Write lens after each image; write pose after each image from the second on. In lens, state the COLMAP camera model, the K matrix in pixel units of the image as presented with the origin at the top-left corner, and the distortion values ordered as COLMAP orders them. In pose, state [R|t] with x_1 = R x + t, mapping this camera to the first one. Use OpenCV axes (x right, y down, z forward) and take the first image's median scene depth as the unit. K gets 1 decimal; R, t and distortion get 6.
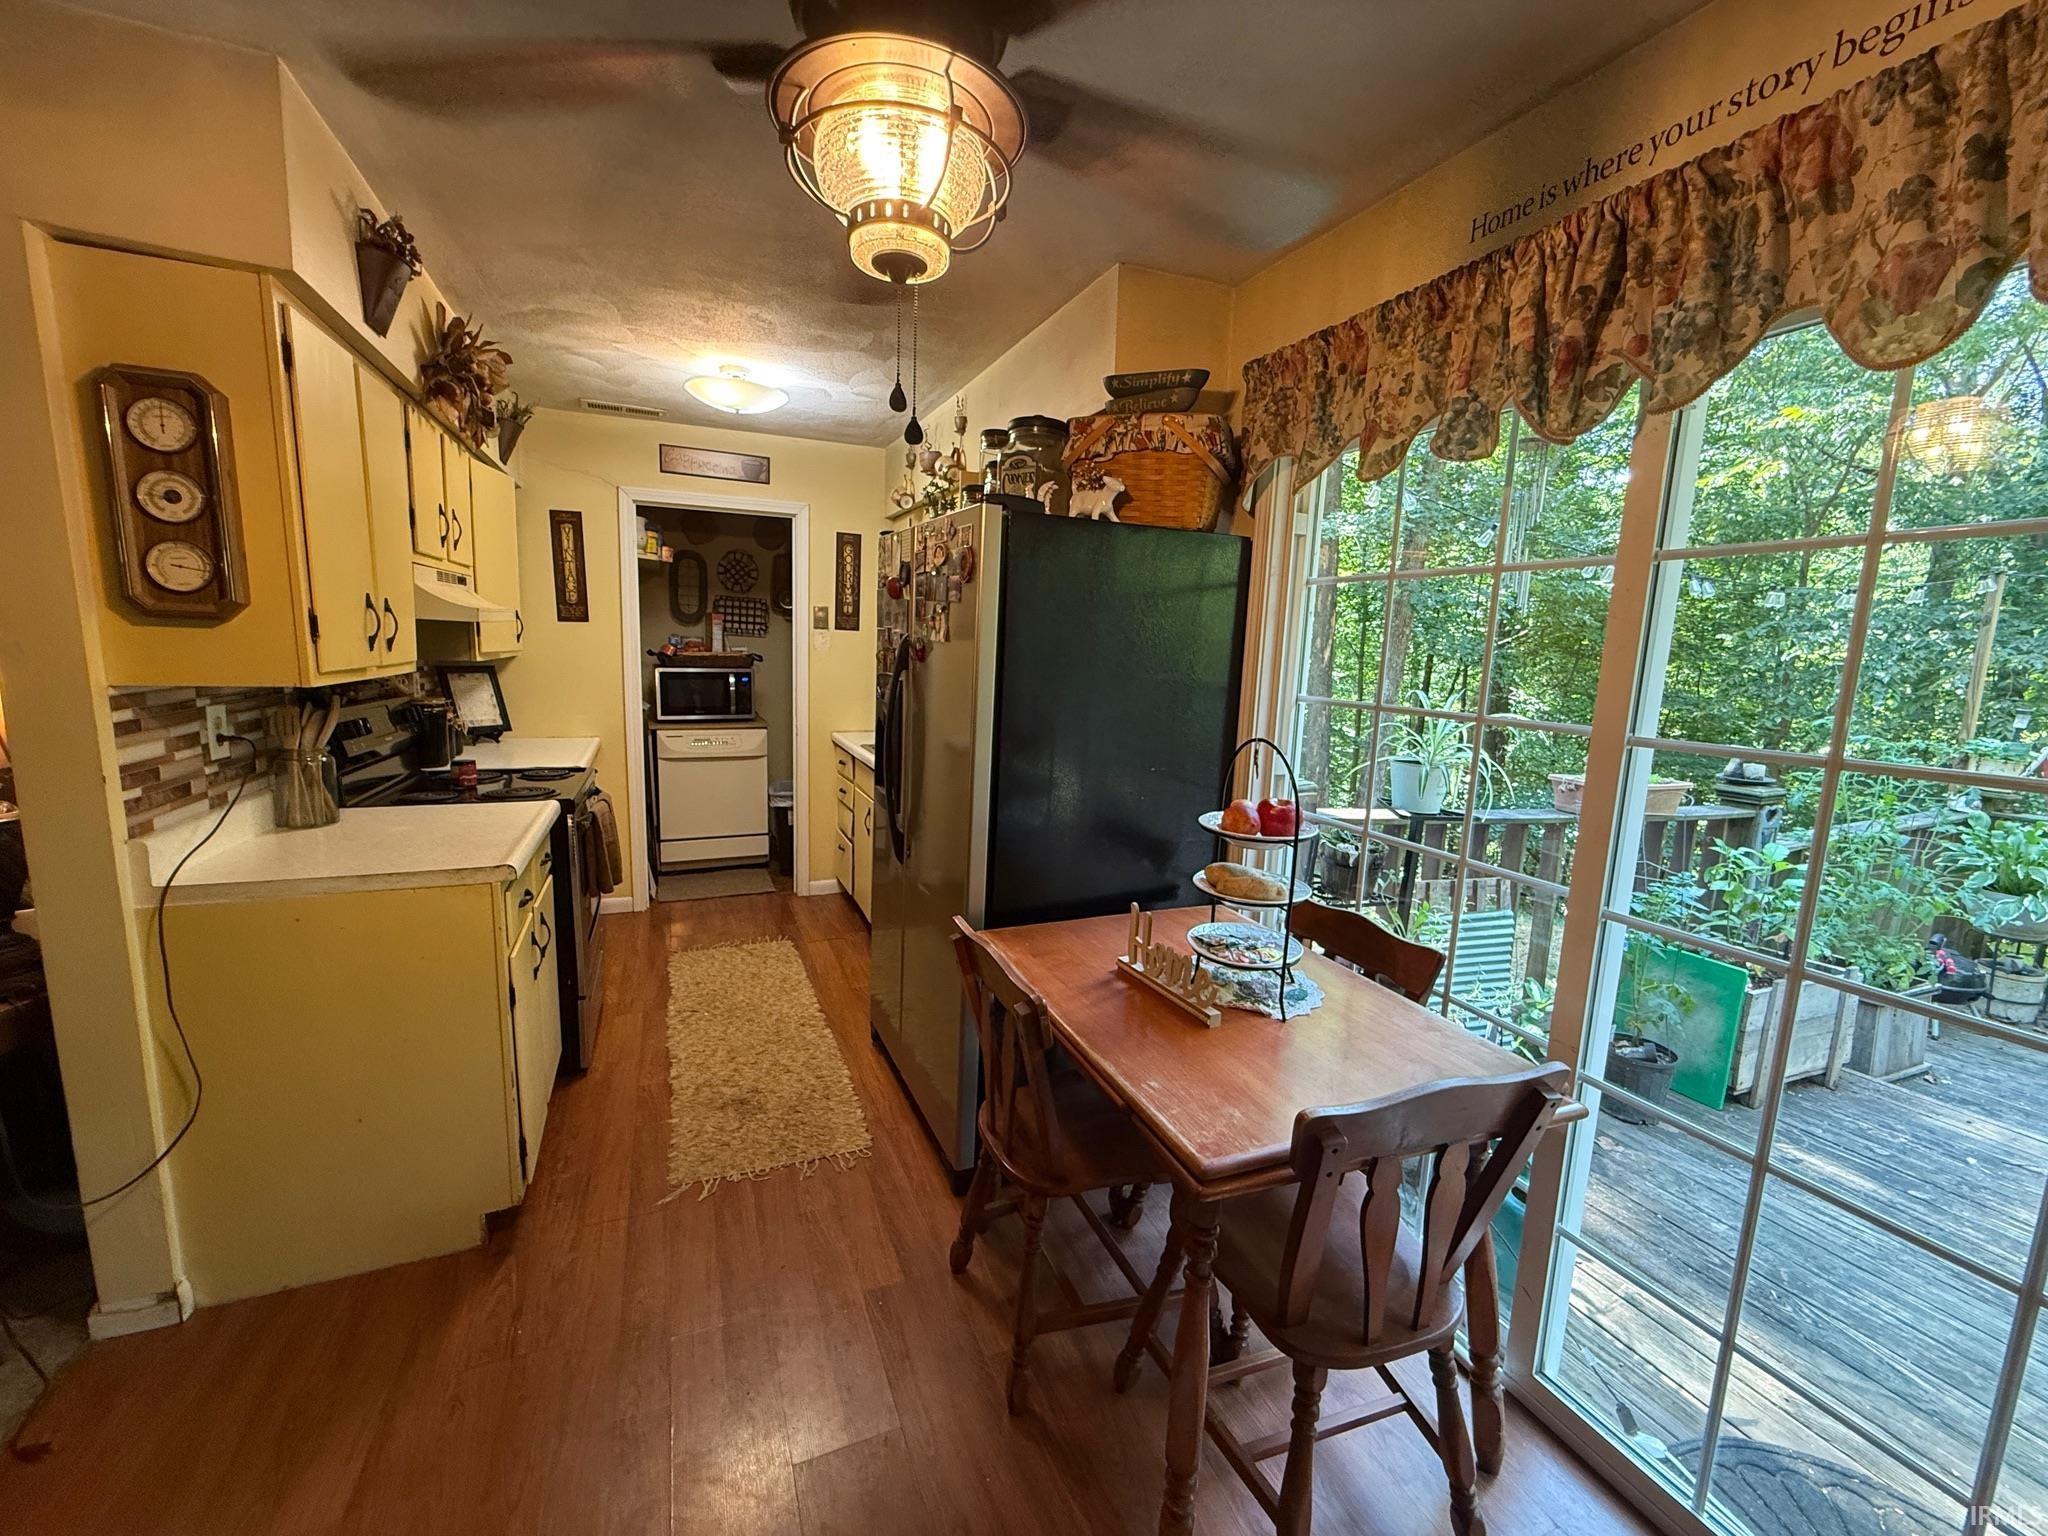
lens RADIAL K [[821.1, 0, 1024.7], [0, 821.1, 770.4], [0, 0, 1]] dist [0.000777, 0.000015]
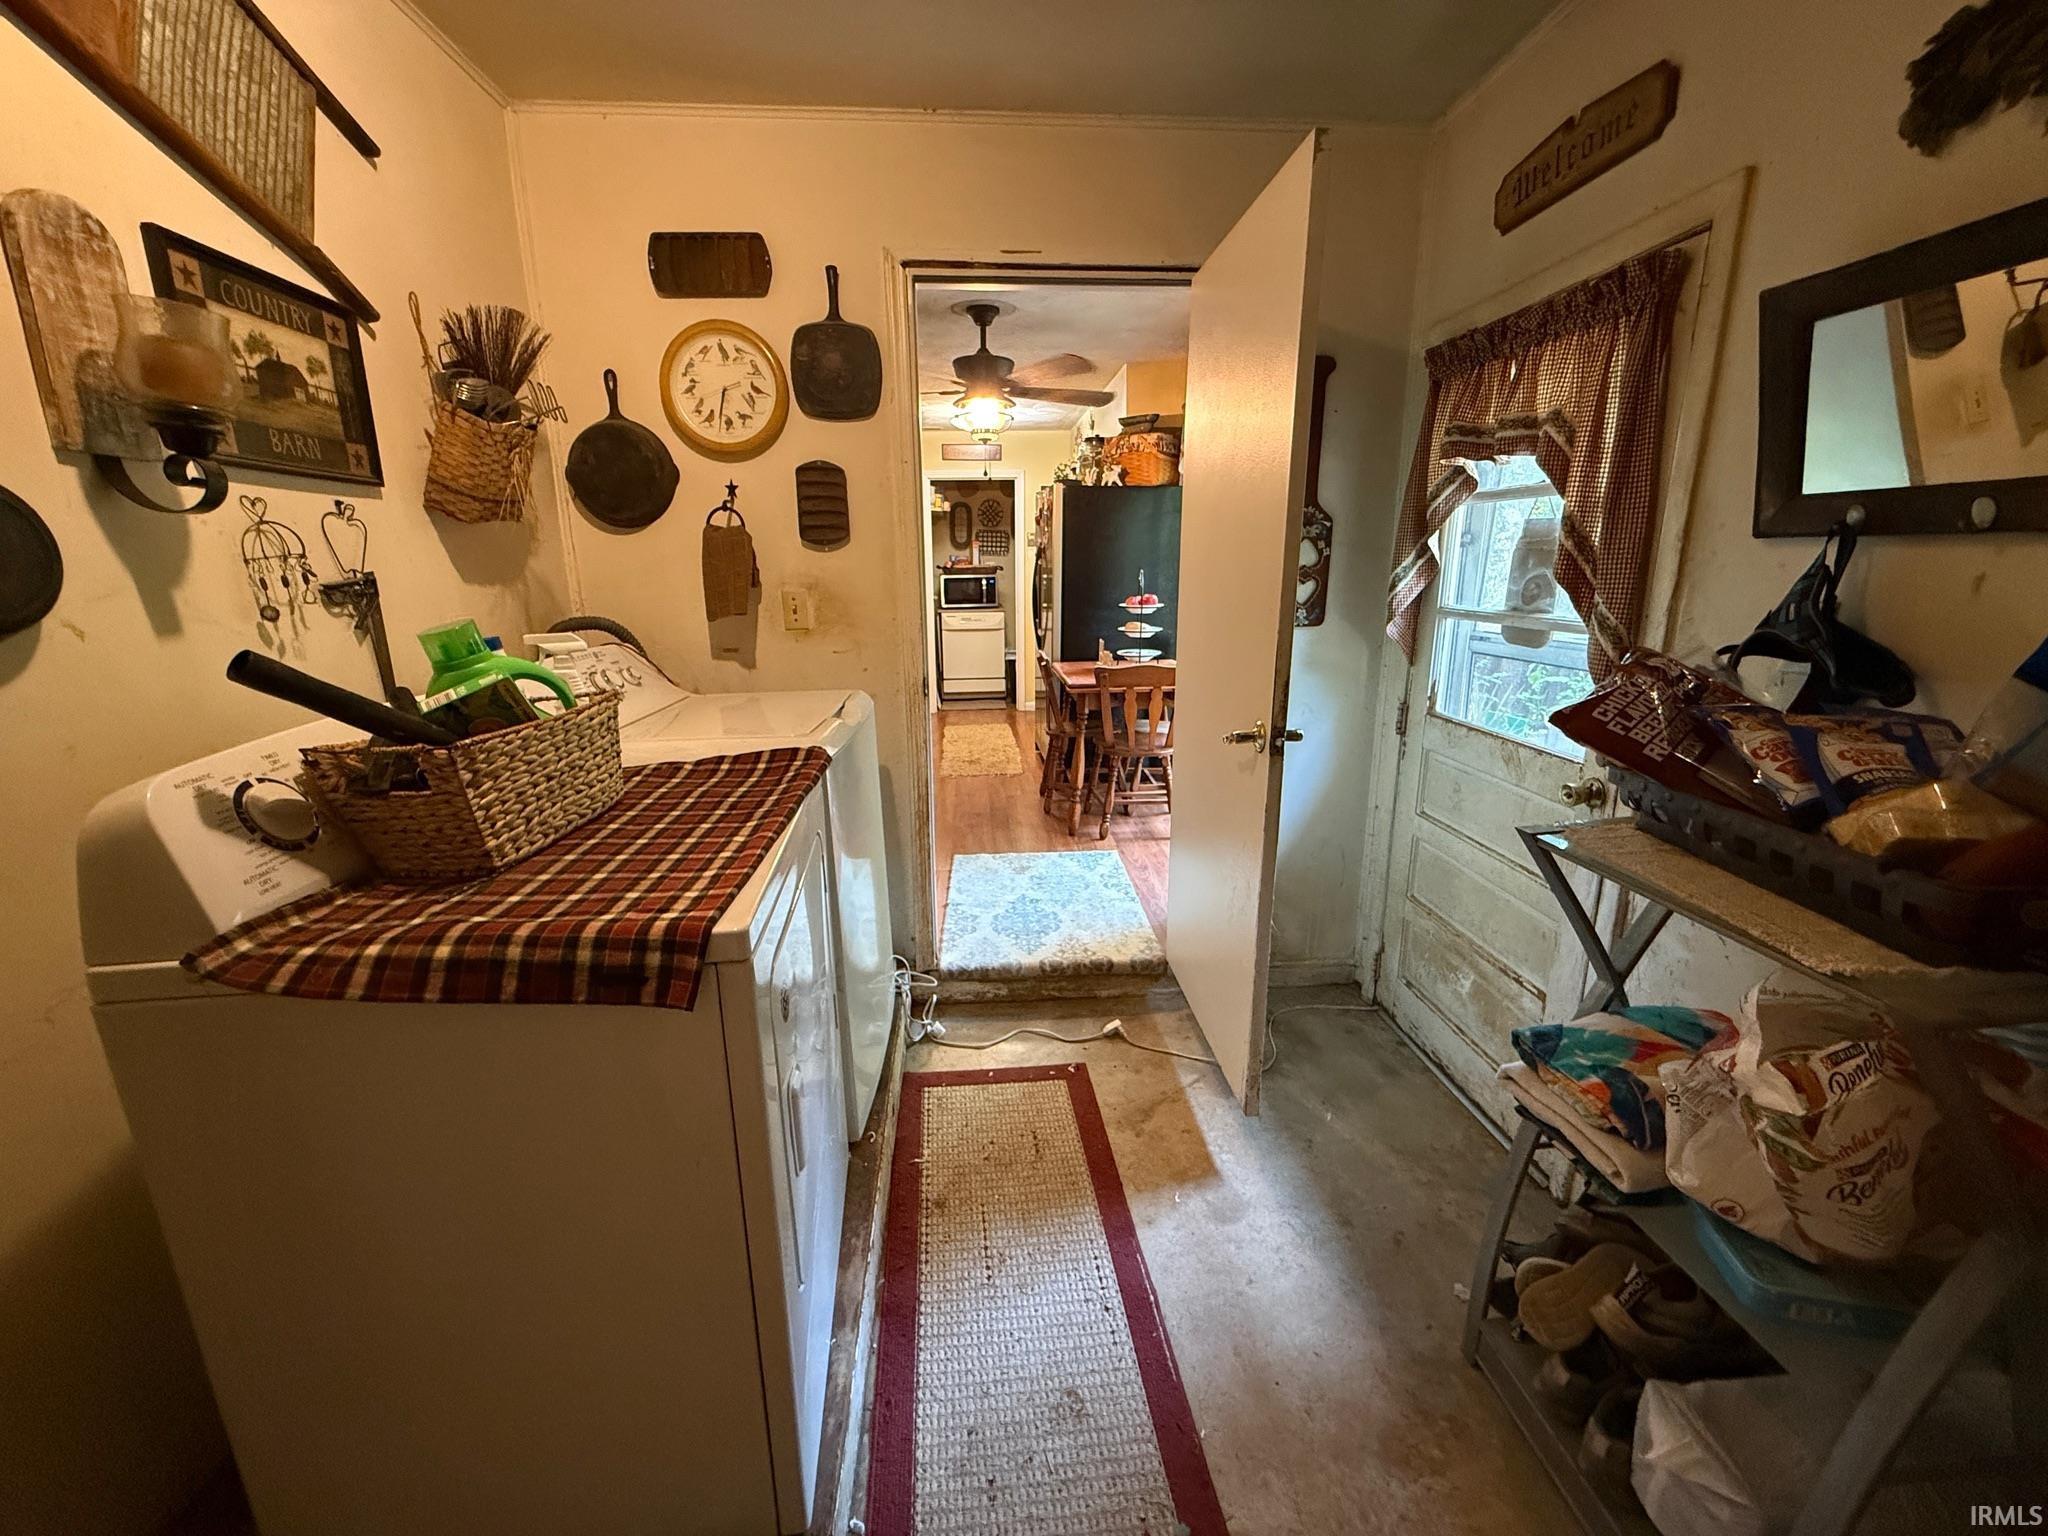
lens RADIAL K [[821.1, 0, 1023.5], [0, 821.1, 769.7], [0, 0, 1]] dist [0.000777, 0.000015]
pose [[0.944488, 0.037508, -0.326397, 0.283441], [-0.010115, 0.996311, 0.085219, 0.130527], [0.328390, -0.077187, 0.941383, -0.577953]]
